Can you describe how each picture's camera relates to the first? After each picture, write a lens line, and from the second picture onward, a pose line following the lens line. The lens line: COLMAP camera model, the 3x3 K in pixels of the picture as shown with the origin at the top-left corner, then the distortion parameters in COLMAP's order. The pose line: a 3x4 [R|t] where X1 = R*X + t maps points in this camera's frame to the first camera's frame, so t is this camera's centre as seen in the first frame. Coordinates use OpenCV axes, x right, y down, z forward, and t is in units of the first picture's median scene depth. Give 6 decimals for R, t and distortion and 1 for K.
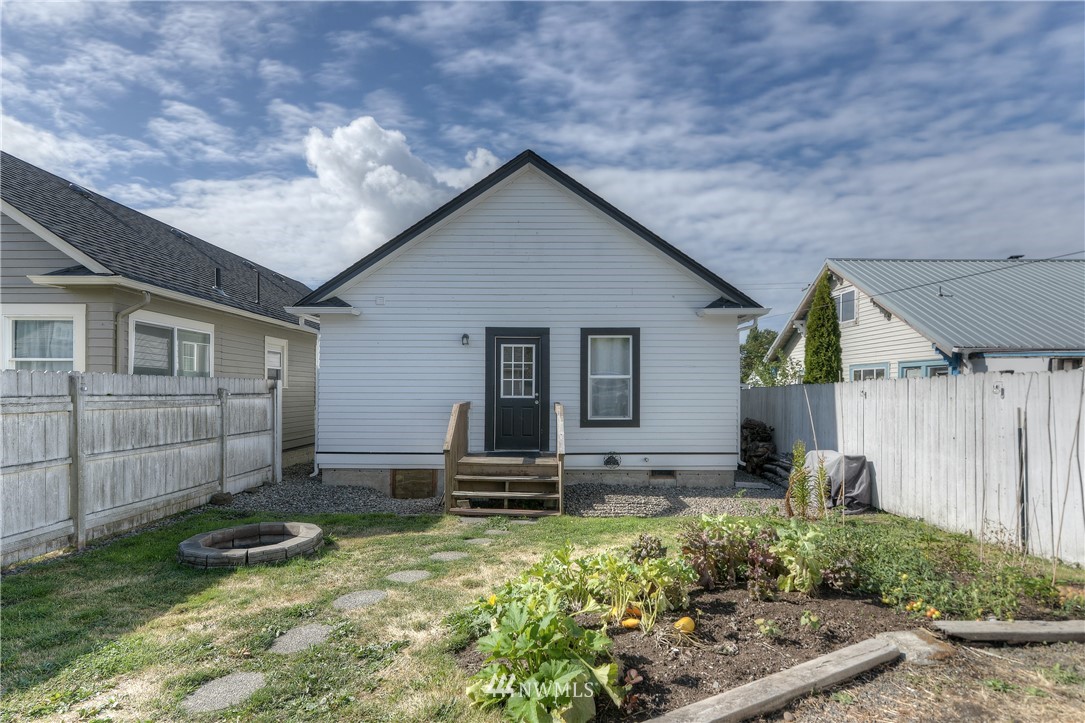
lens RADIAL K [[548.5, 0, 543.5], [0, 548.5, 394.6], [0, 0, 1]] dist [0.000872, 0.000129]
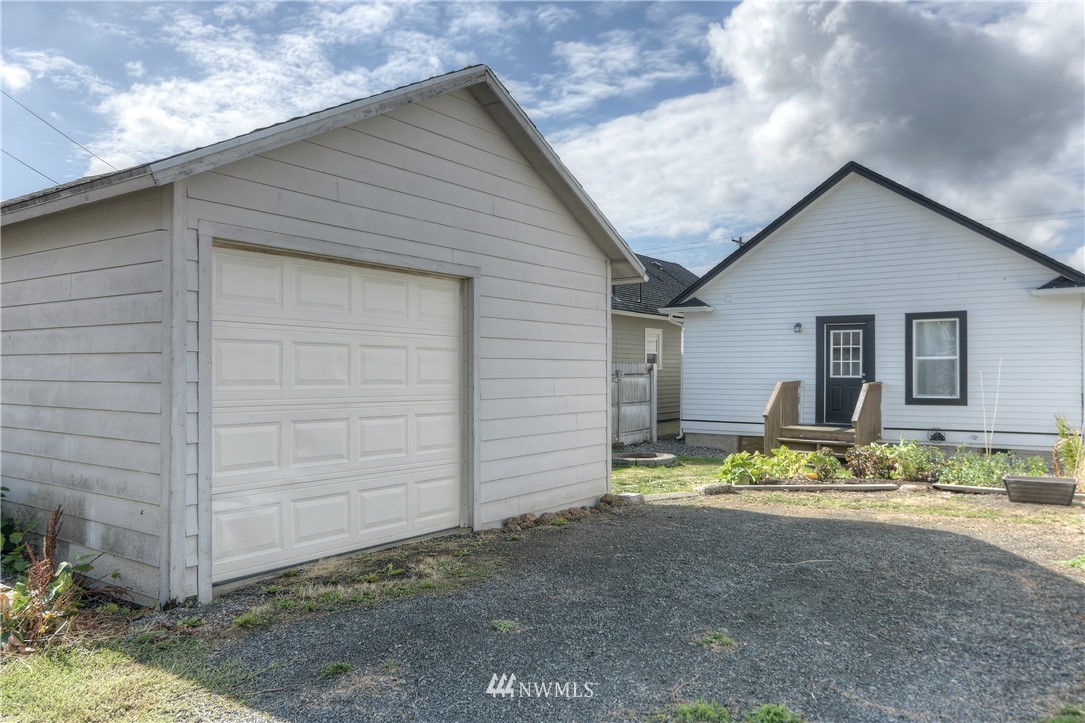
lens RADIAL K [[792.8, 0, 542.5], [0, 792.8, 361.5], [0, 0, 1]] dist [0.000368, 0.000110]
pose [[0.825594, -0.010100, -0.564174, 0.361373], [-0.001078, 0.999810, -0.019477, 0.005574], [0.564263, 0.016688, 0.825426, -0.707097]]
